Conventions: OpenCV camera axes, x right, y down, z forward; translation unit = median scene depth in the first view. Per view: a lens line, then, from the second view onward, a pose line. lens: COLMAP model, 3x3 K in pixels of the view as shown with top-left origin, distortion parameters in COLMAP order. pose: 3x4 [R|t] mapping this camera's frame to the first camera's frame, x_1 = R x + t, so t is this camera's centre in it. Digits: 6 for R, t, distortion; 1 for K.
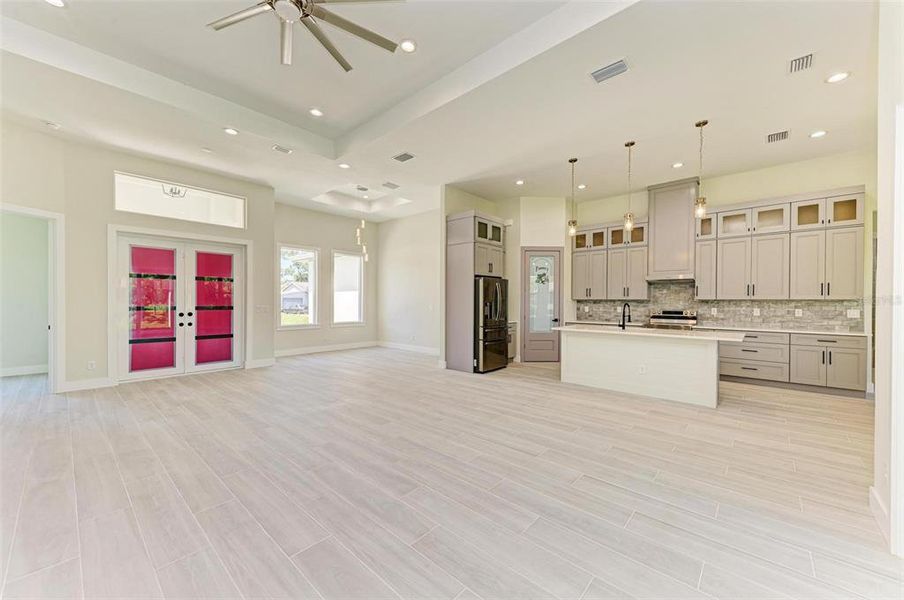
lens RADIAL K [[350.3, 0, 451.1], [0, 350.3, 302.2], [0, 0, 1]] dist [0.011044, 0.000053]
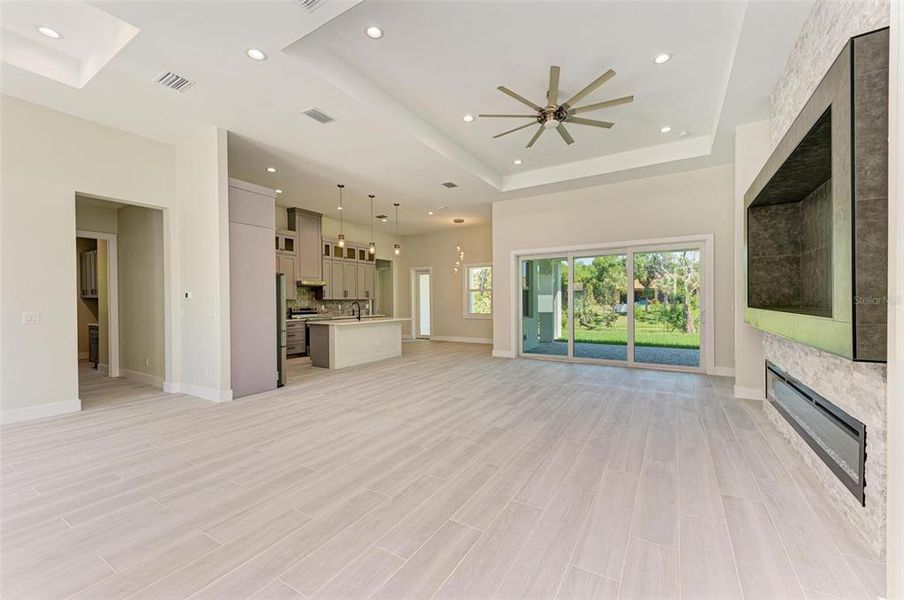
lens RADIAL K [[350.3, 0, 470.6], [0, 350.3, 301.2], [0, 0, 1]] dist [0.011044, 0.000053]
pose [[-0.211581, -0.004257, 0.977351, -0.971403], [0.010585, 0.999922, 0.006647, -0.004547], [-0.977303, 0.011752, -0.211519, 0.844284]]
